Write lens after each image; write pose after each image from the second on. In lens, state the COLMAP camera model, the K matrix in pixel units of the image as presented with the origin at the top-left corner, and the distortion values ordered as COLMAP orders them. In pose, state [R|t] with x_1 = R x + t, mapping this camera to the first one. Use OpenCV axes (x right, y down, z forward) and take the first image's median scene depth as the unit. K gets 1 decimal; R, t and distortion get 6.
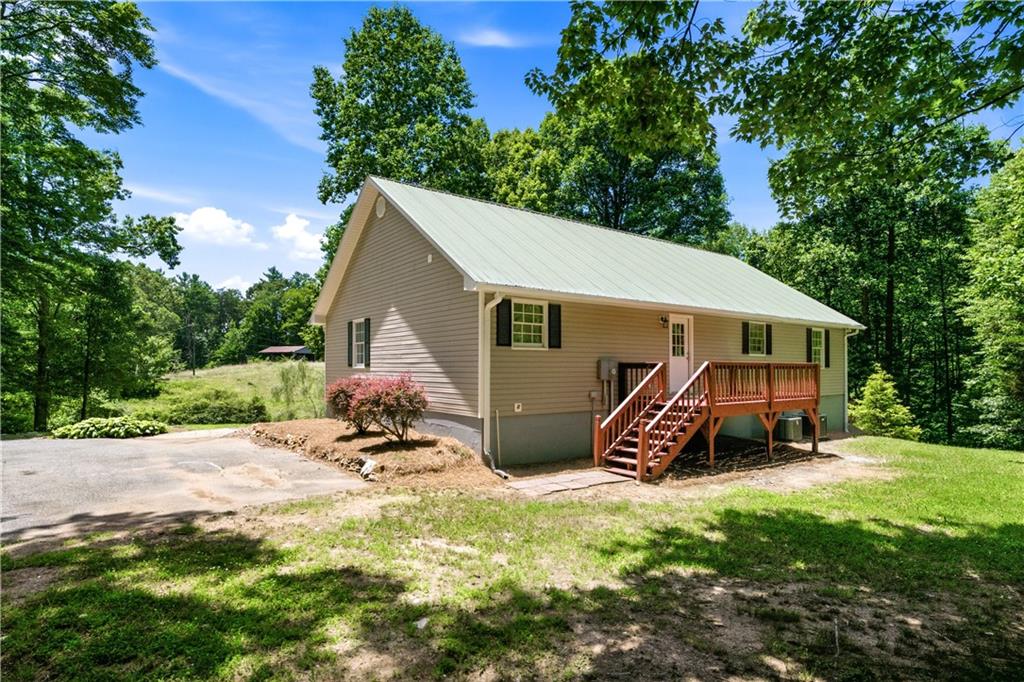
lens RADIAL K [[559.1, 0, 512.1], [0, 559.1, 339.8], [0, 0, 1]] dist [0.015957, 0.000480]
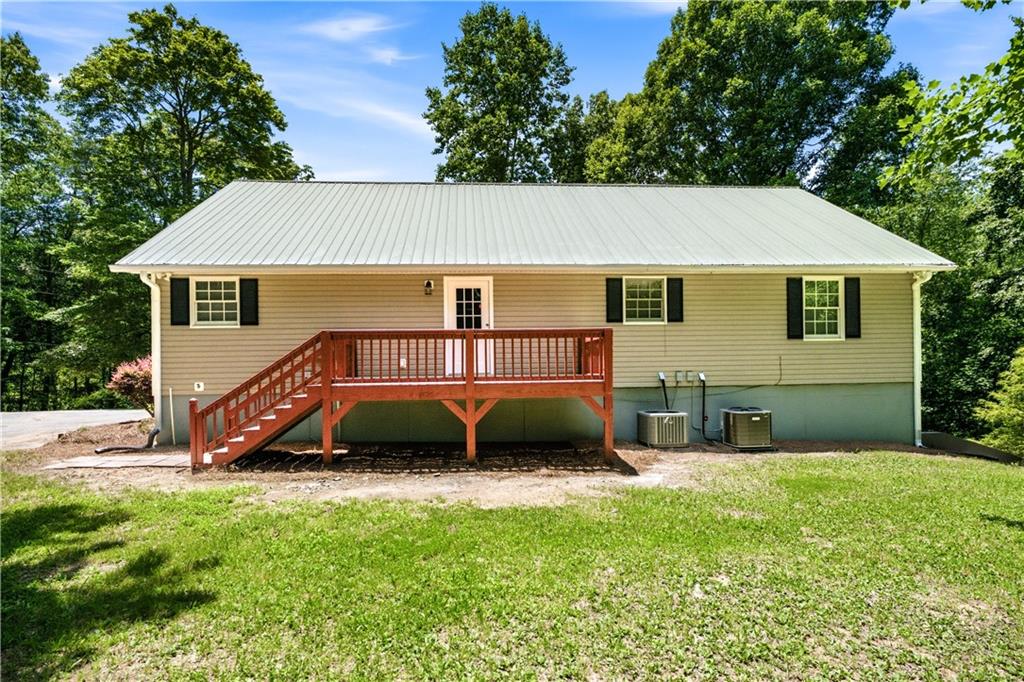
lens RADIAL K [[508.4, 0, 511.9], [0, 508.4, 349.8], [0, 0, 1]] dist [0.015377, 0.000144]
pose [[0.840586, -0.021191, -0.541263, 0.746152], [0.043686, 0.998632, 0.028748, 0.041607], [0.539913, -0.047811, 0.840362, 0.414653]]
